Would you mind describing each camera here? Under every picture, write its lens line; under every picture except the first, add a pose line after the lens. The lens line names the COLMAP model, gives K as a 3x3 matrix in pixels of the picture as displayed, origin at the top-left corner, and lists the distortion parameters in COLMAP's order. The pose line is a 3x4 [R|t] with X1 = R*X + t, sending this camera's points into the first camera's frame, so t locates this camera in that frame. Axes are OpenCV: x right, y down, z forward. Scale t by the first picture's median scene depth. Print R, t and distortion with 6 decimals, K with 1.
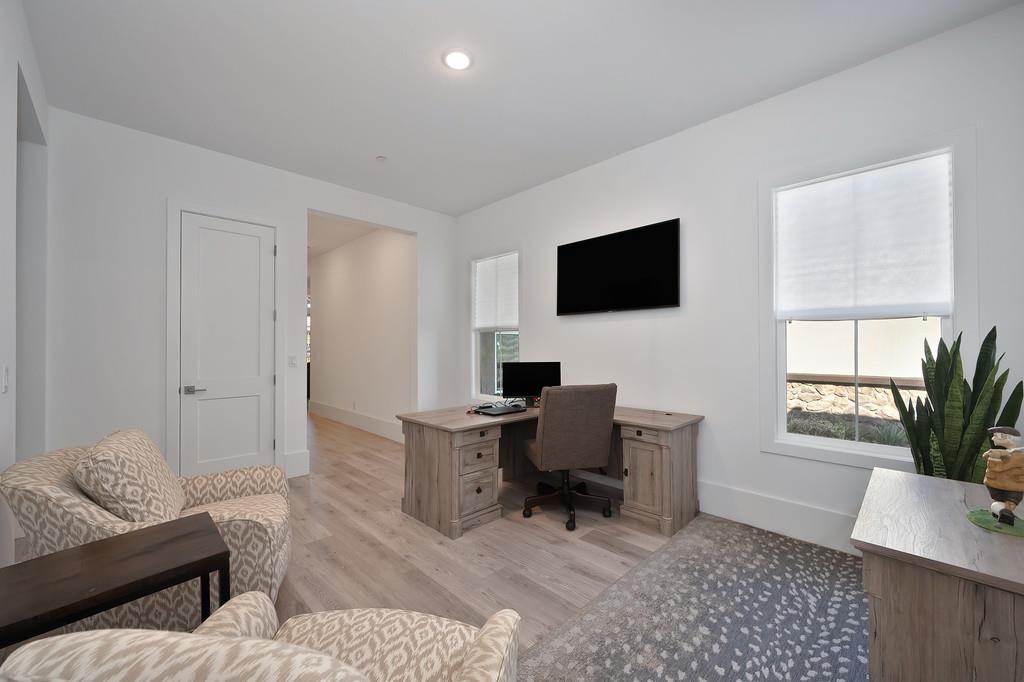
lens RADIAL K [[407.9, 0, 509.7], [0, 407.9, 344.1], [0, 0, 1]] dist [-0.000198, -0.000076]
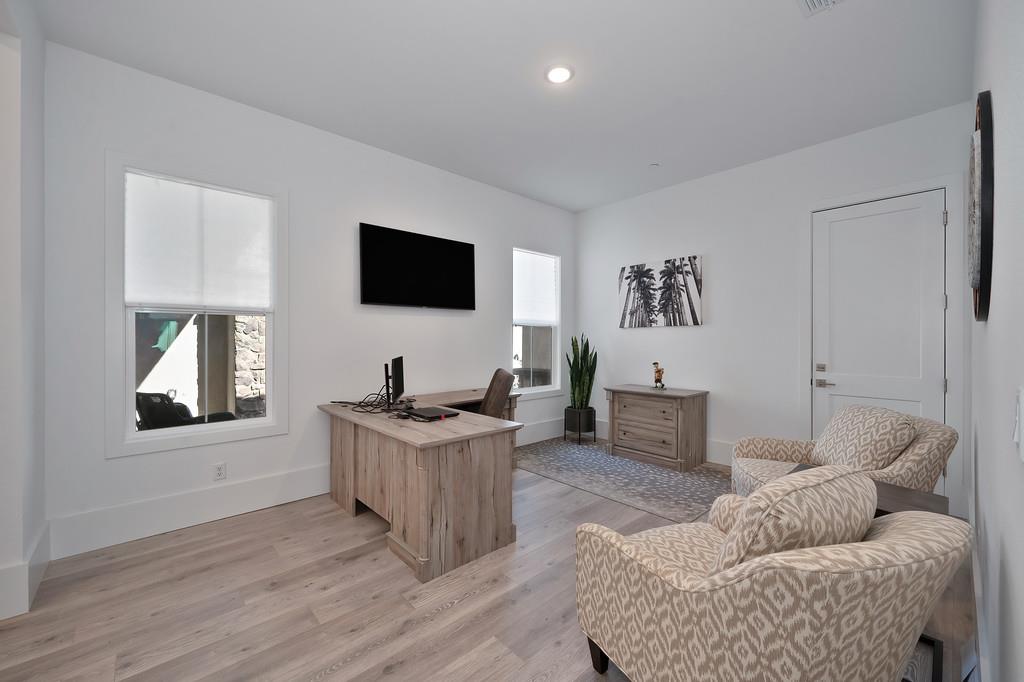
lens RADIAL K [[407.9, 0, 512.7], [0, 407.9, 338.5], [0, 0, 1]] dist [-0.000198, -0.000076]
pose [[0.031233, -0.000095, 0.999512, -1.093075], [-0.005044, 0.999987, 0.000253, 0.000795], [-0.999499, -0.005050, 0.031232, 0.970531]]
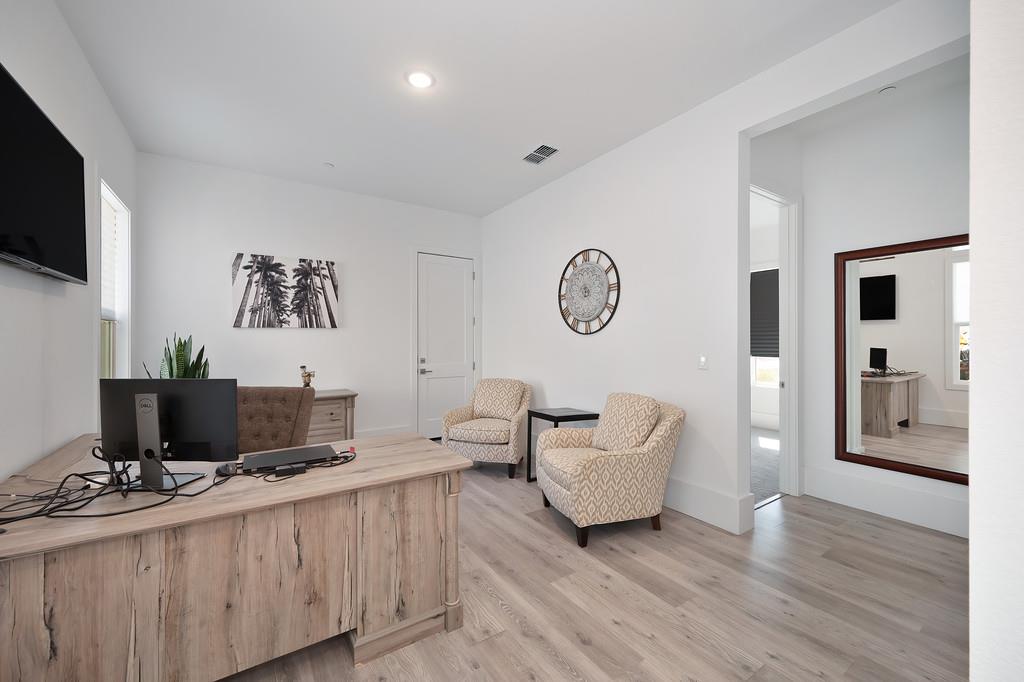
lens RADIAL K [[407.9, 0, 518.4], [0, 407.9, 340.9], [0, 0, 1]] dist [-0.000198, -0.000076]
pose [[-0.985911, -0.001226, 0.167268, -0.513437], [-0.002166, 0.999983, -0.005437, 0.006058], [-0.167258, -0.005722, -0.985896, 1.822641]]
